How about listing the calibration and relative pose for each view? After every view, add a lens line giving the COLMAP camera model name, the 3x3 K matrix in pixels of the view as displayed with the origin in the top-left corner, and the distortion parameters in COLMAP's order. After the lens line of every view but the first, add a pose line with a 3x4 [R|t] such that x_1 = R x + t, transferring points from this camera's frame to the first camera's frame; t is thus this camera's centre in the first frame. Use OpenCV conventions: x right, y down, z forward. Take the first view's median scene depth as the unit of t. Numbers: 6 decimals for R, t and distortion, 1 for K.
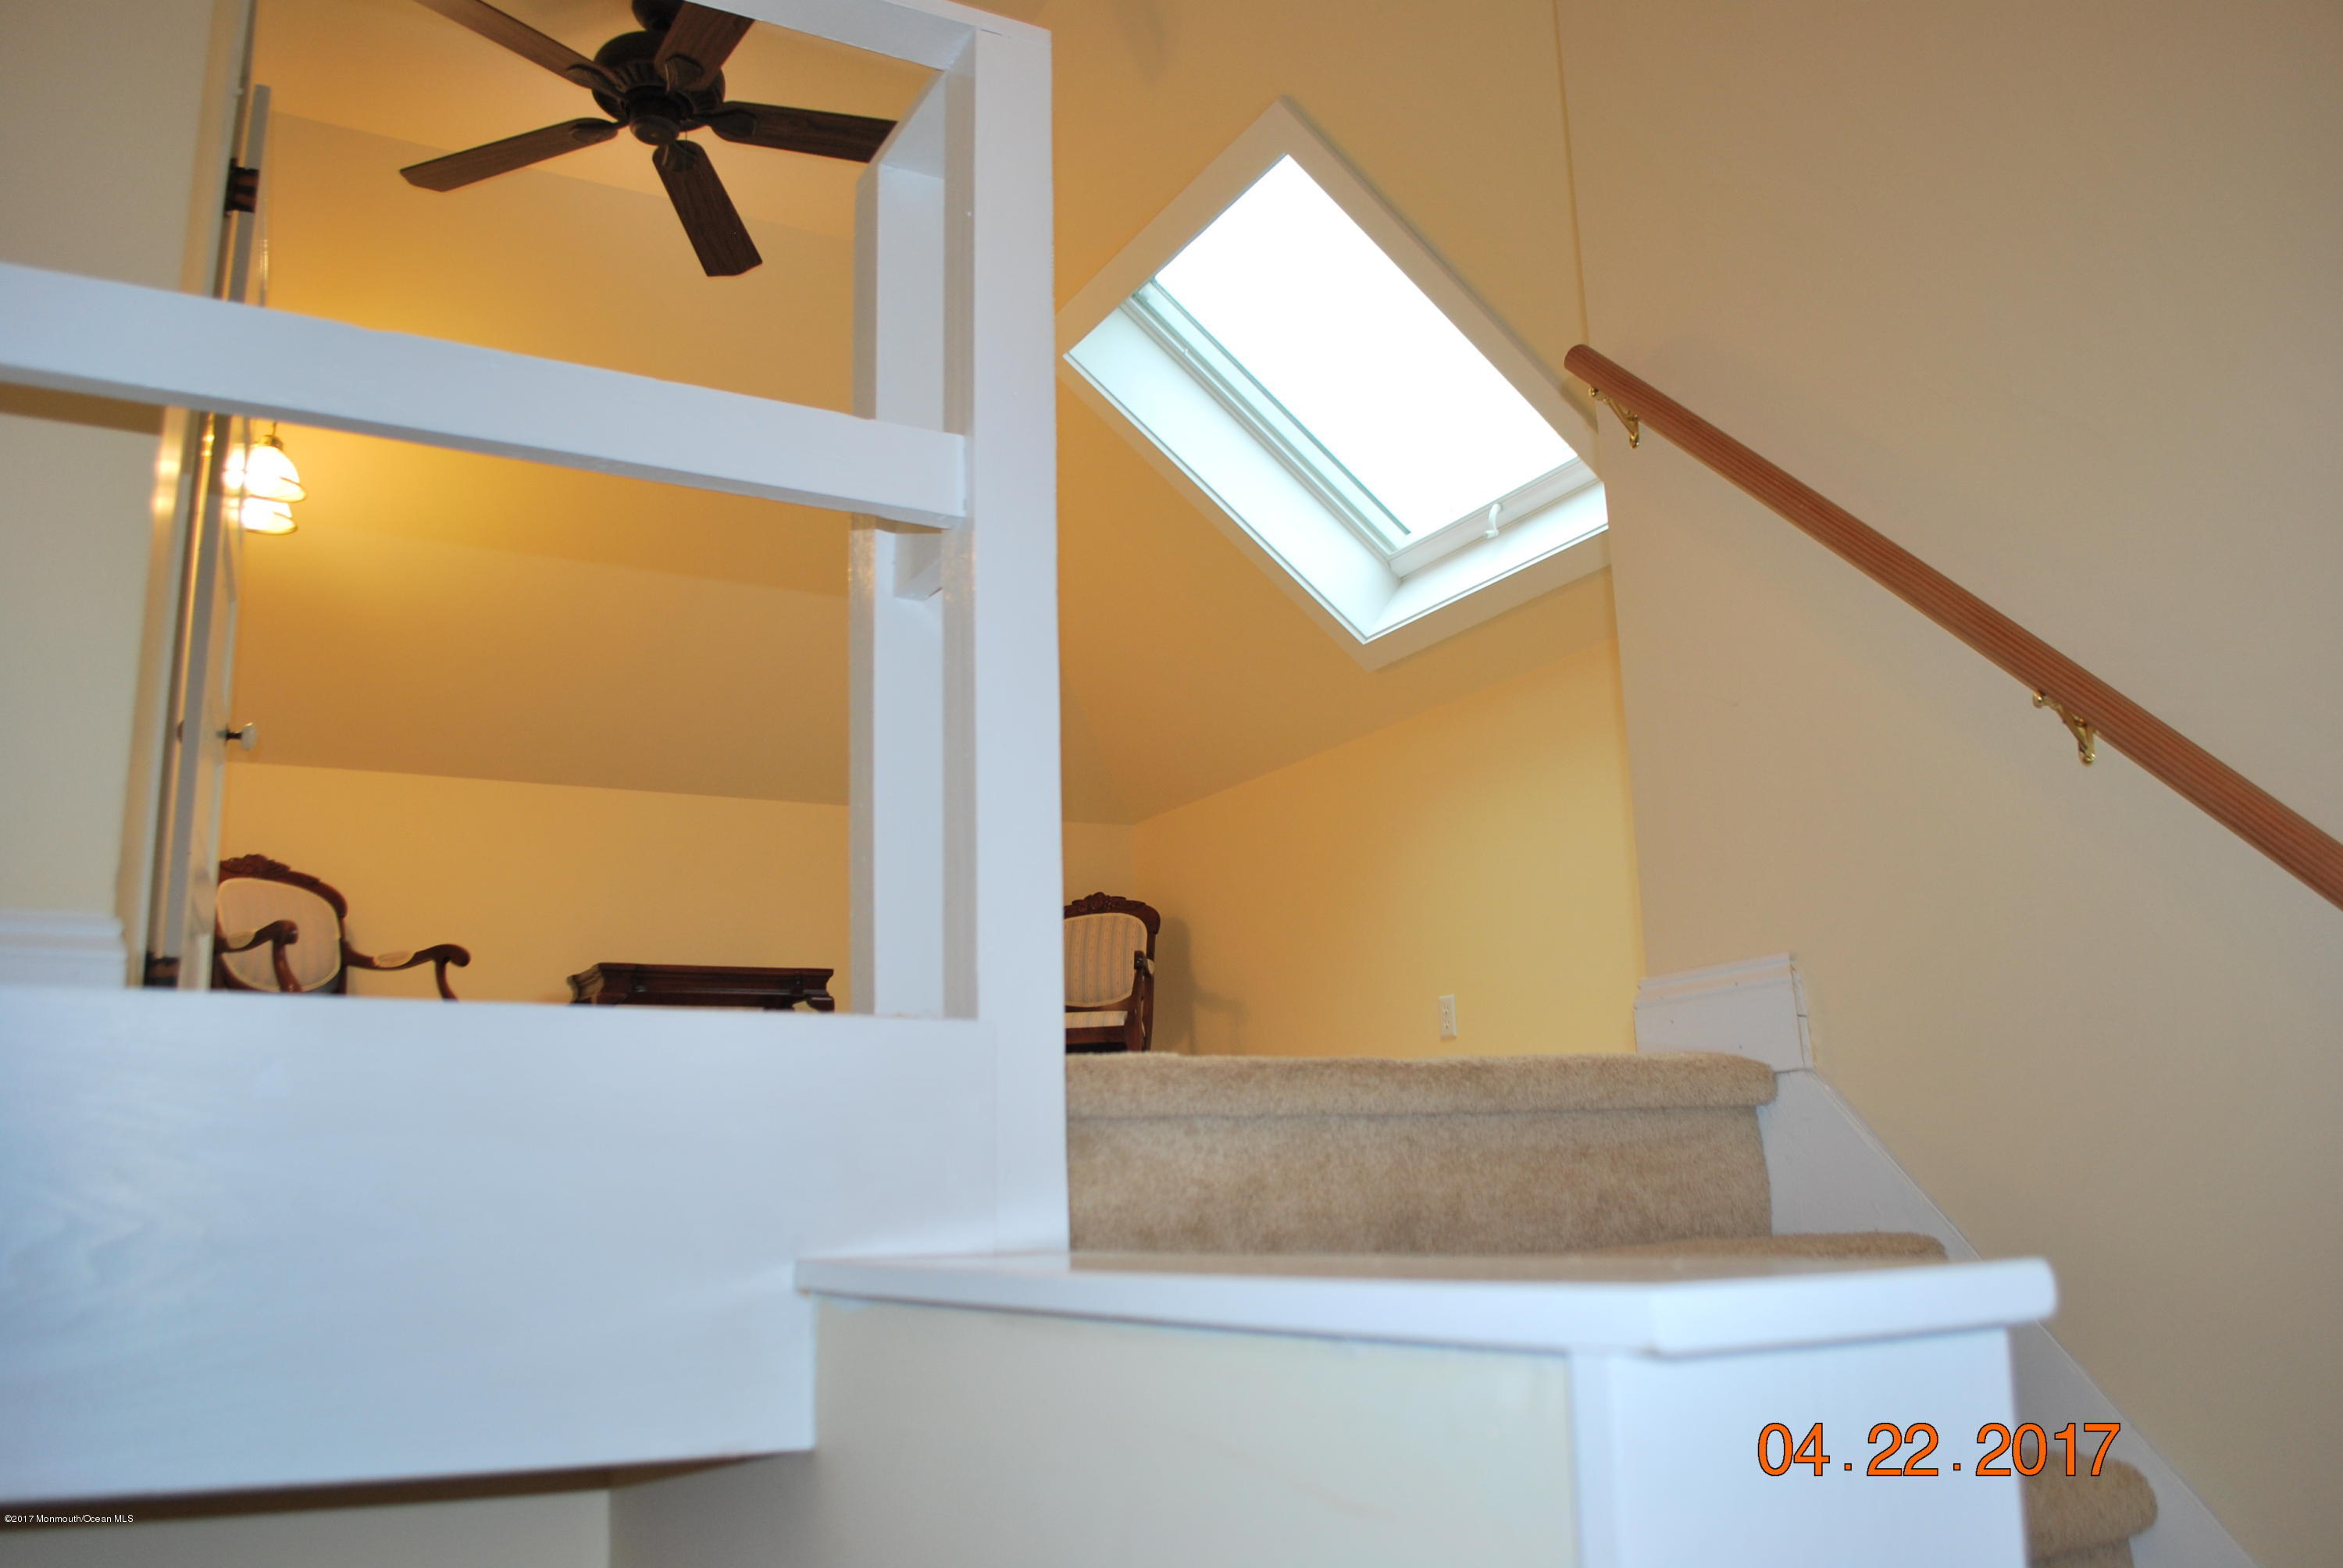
lens RADIAL K [[1845.1, 0, 1179.8], [0, 1845.1, 783.4], [0, 0, 1]] dist [-0.080278, 0.006961]
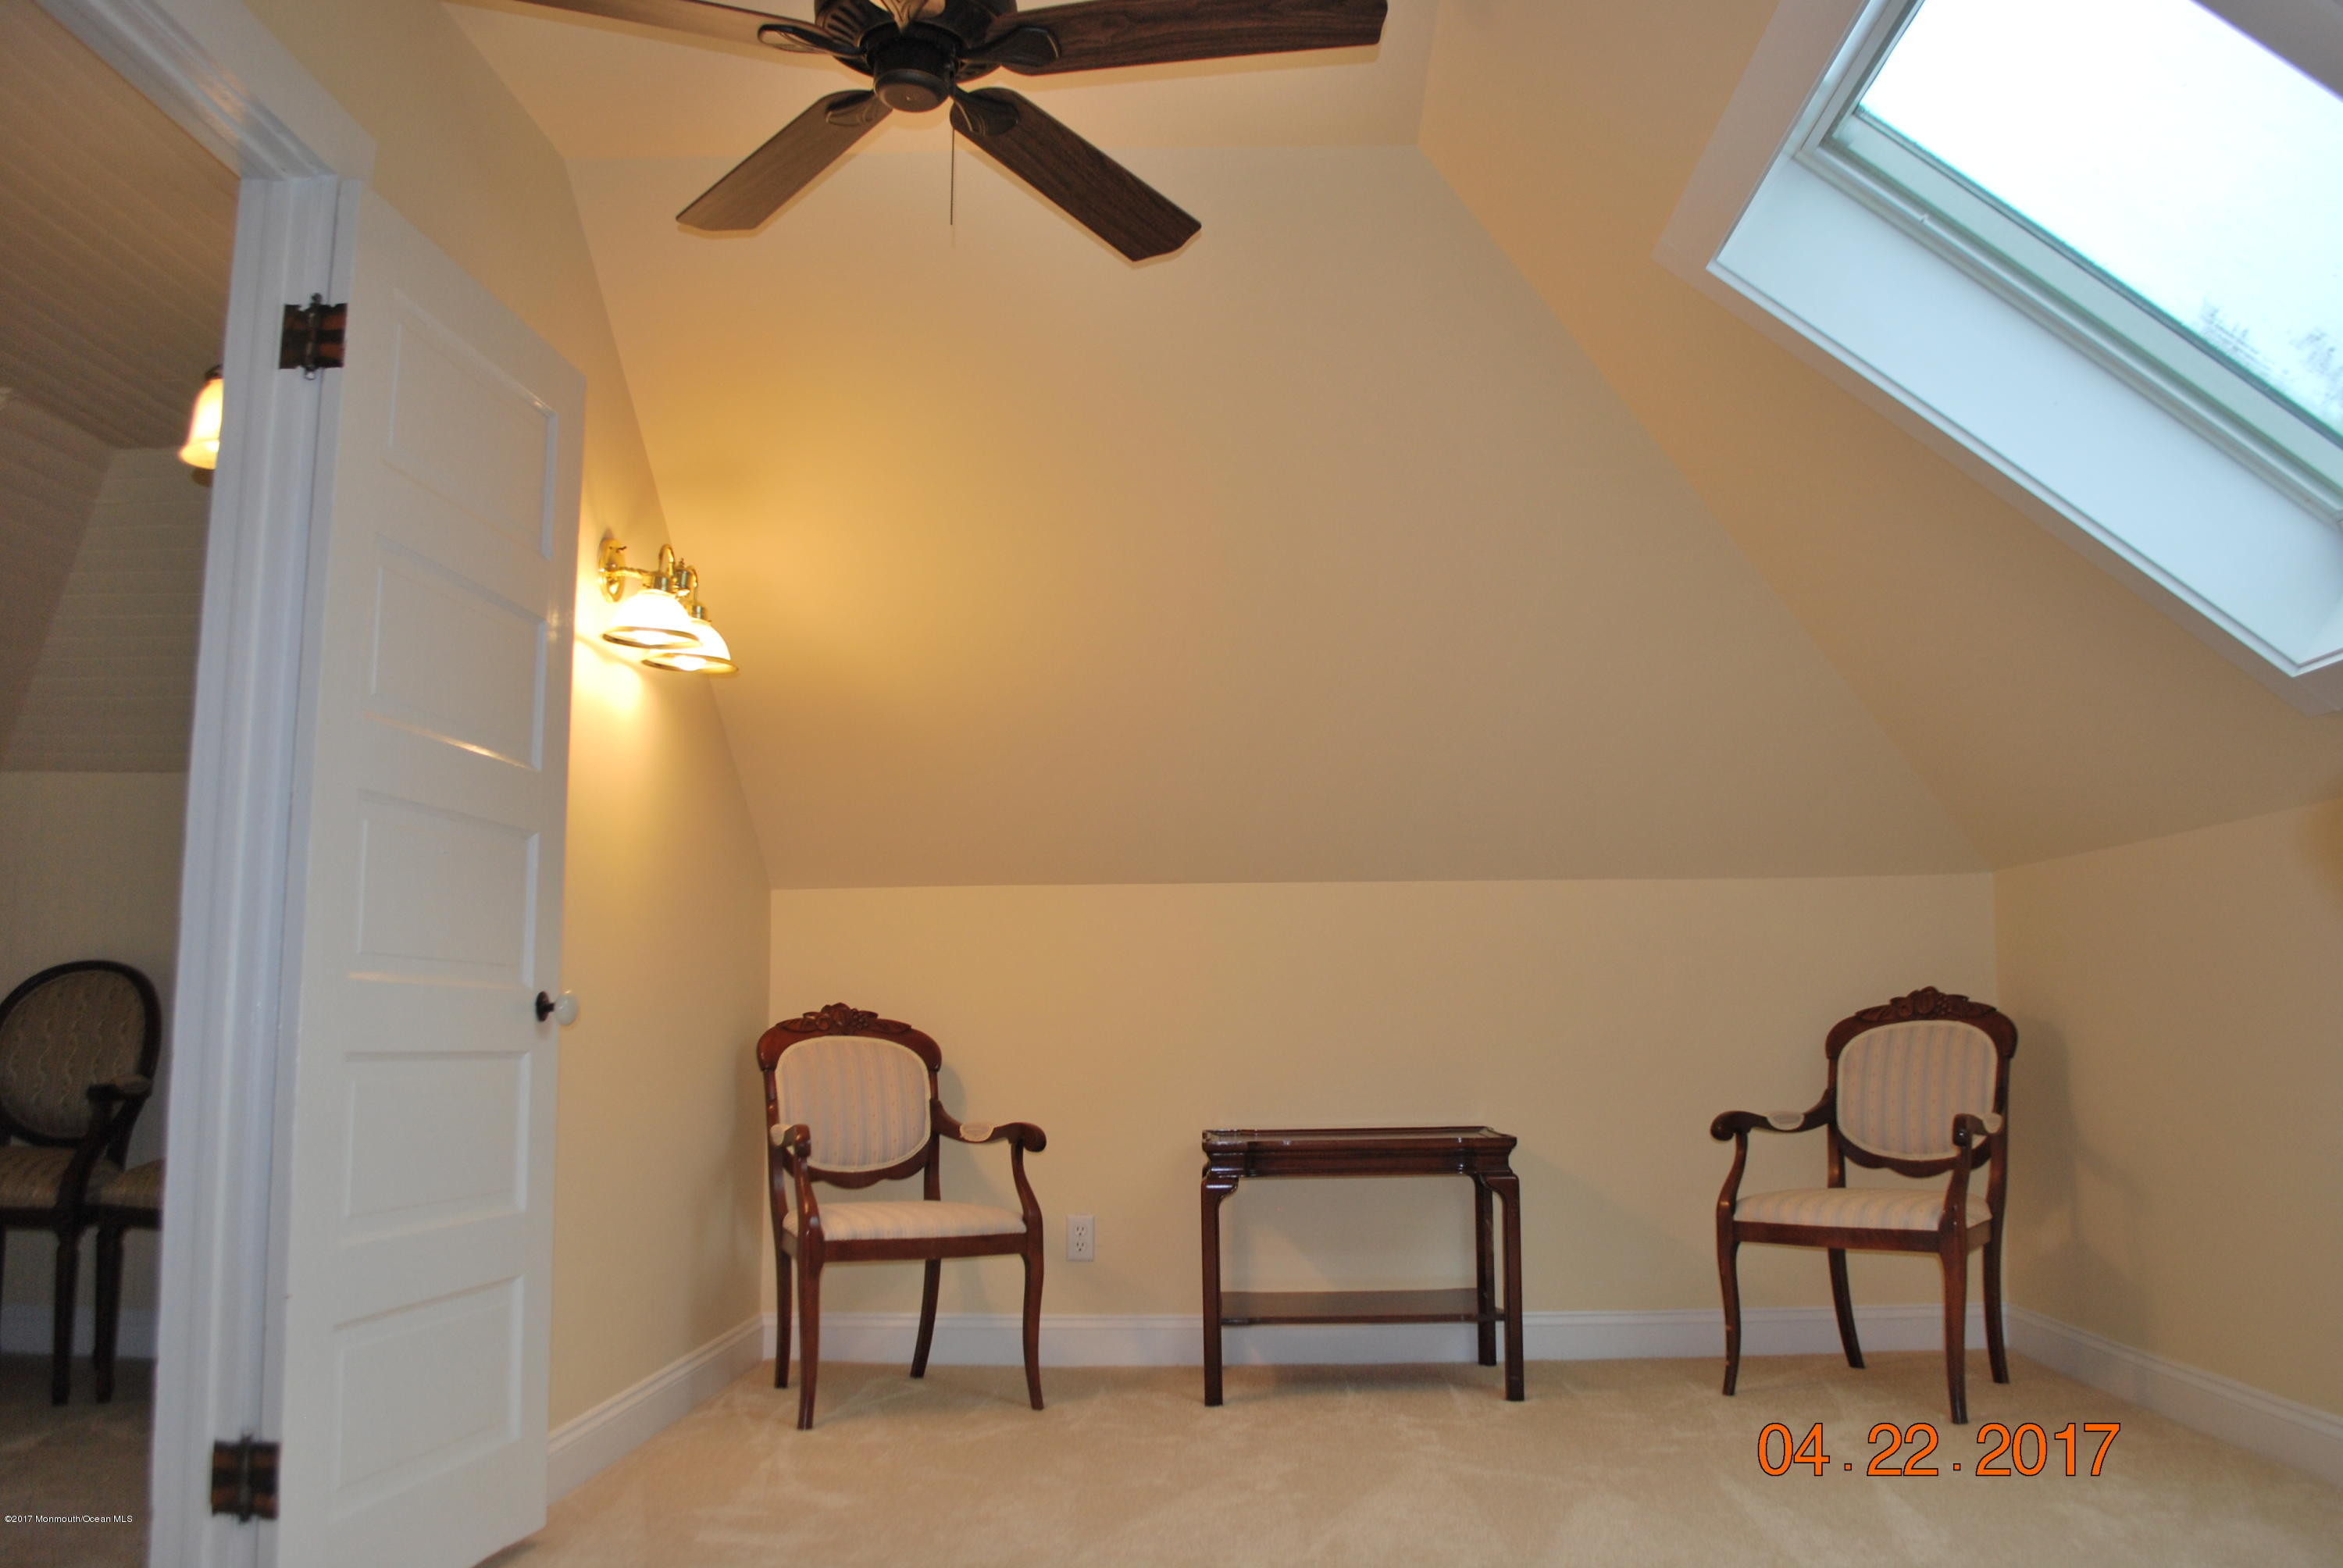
lens RADIAL K [[1845.1, 0, 1165.5], [0, 1845.1, 788.3], [0, 0, 1]] dist [-0.080278, 0.006961]
pose [[0.854092, -0.043507, -0.518299, 0.084284], [0.089837, 0.993858, 0.064614, -0.104950], [0.512305, -0.101749, 0.852755, 0.334428]]
